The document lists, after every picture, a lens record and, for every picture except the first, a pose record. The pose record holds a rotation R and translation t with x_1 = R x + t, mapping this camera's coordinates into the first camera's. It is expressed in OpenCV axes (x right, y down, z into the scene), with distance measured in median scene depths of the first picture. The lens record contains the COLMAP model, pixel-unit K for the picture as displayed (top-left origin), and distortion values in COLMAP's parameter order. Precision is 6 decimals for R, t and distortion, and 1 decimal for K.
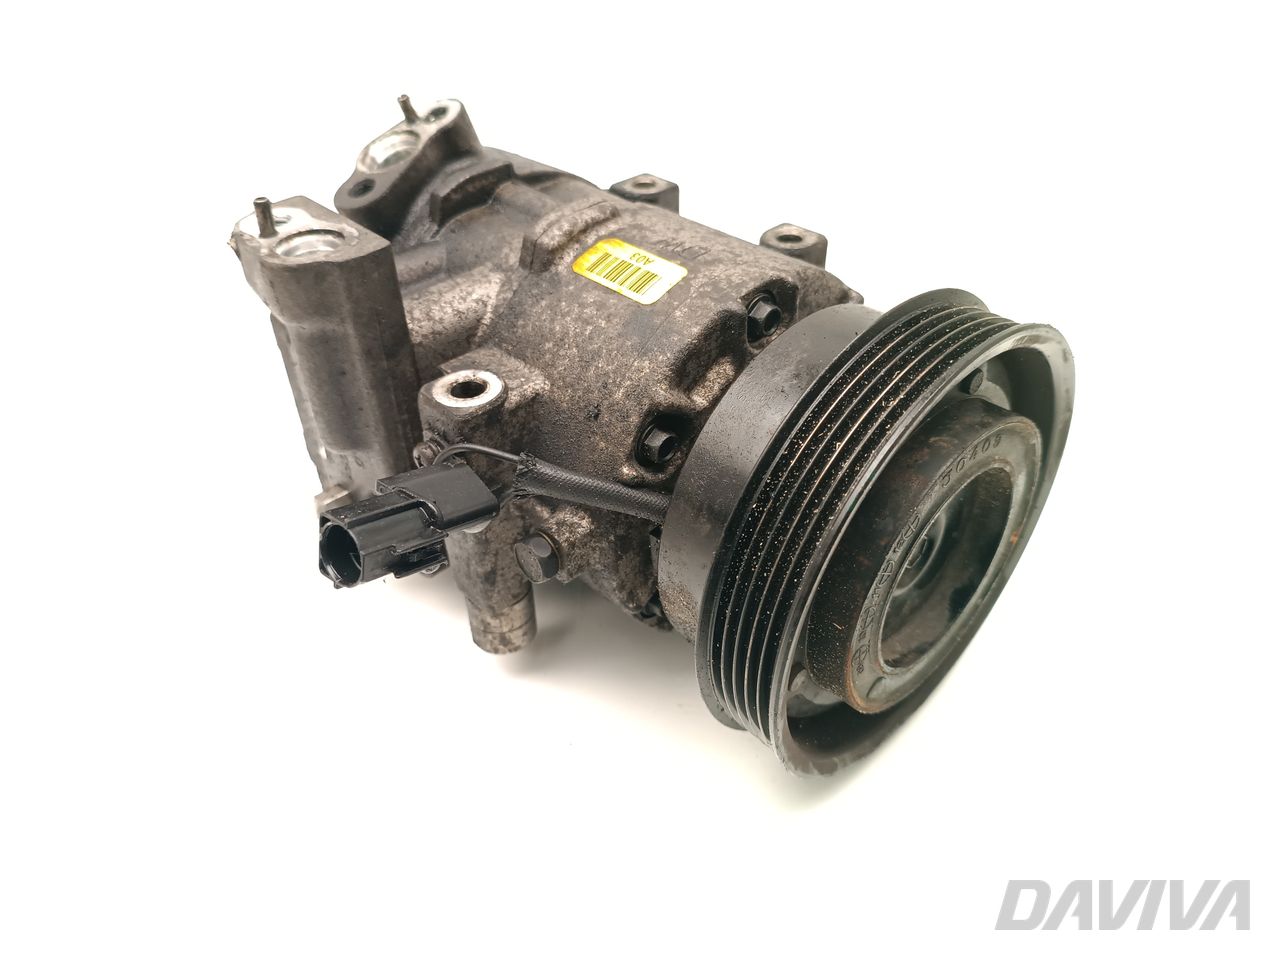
lens RADIAL K [[919.0, 0, 636.2], [0, 919.0, 475.1], [0, 0, 1]] dist [0.053237, 0.000275]
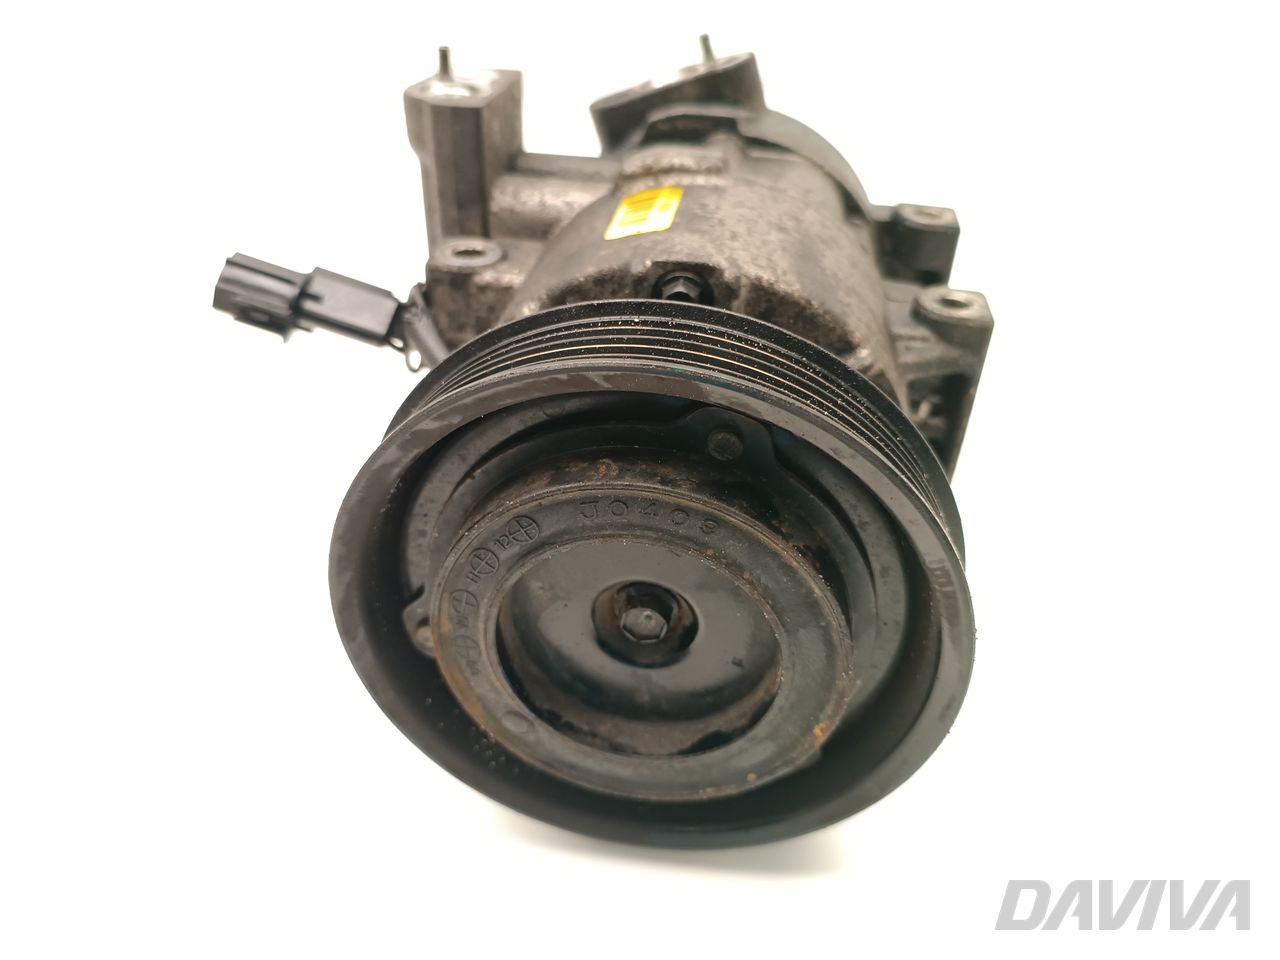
lens RADIAL K [[919.0, 0, 632.4], [0, 919.0, 482.3], [0, 0, 1]] dist [0.053237, 0.000275]
pose [[0.595161, 0.498589, -0.630232, 0.703448], [-0.531533, 0.832435, 0.156602, -0.134512], [0.602707, 0.241786, 0.760450, 0.346489]]
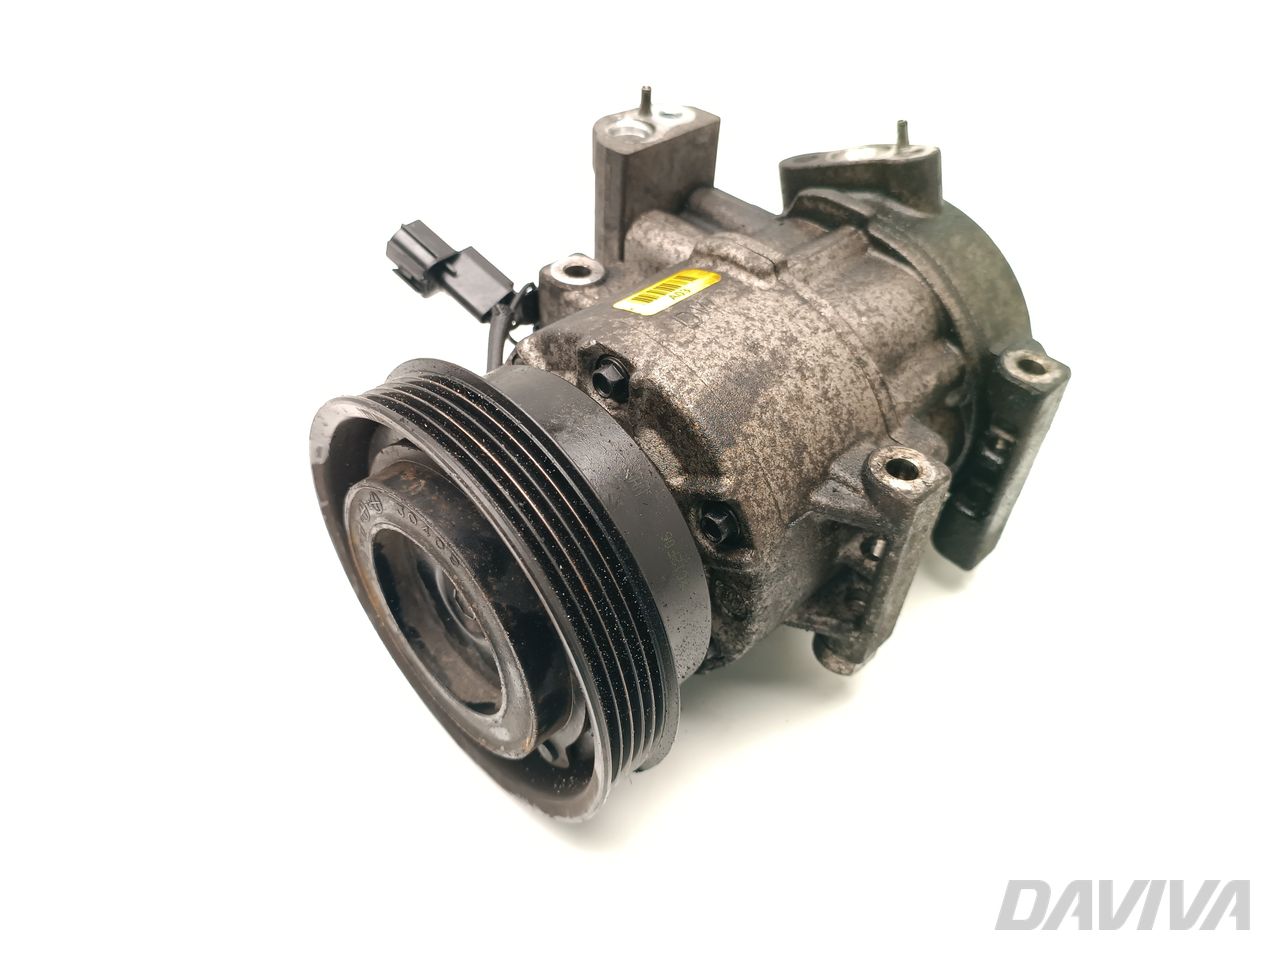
lens RADIAL K [[919.0, 0, 640.3], [0, 919.0, 481.3], [0, 0, 1]] dist [0.053237, 0.000275]
pose [[0.004350, 0.700085, -0.714046, 0.912377], [-0.650558, 0.544269, 0.529665, -0.648597], [0.759444, 0.462225, 0.457814, 0.580042]]
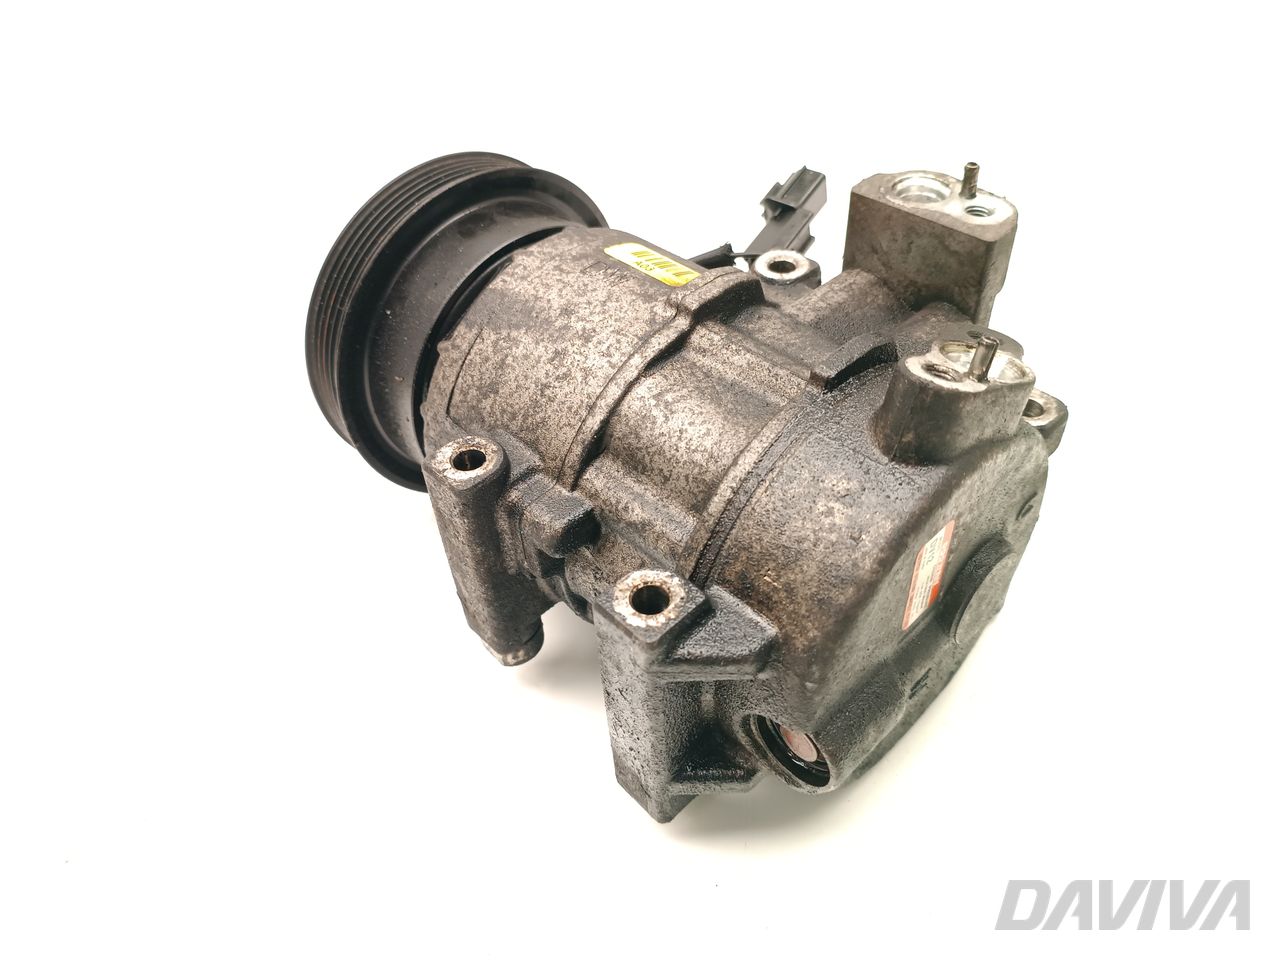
lens RADIAL K [[919.0, 0, 637.9], [0, 919.0, 481.5], [0, 0, 1]] dist [0.053237, 0.000275]
pose [[-0.998007, 0.051142, 0.036976, -0.014095], [0.043521, 0.133445, 0.990100, -1.287332], [0.045701, 0.989736, -0.135405, 1.401881]]
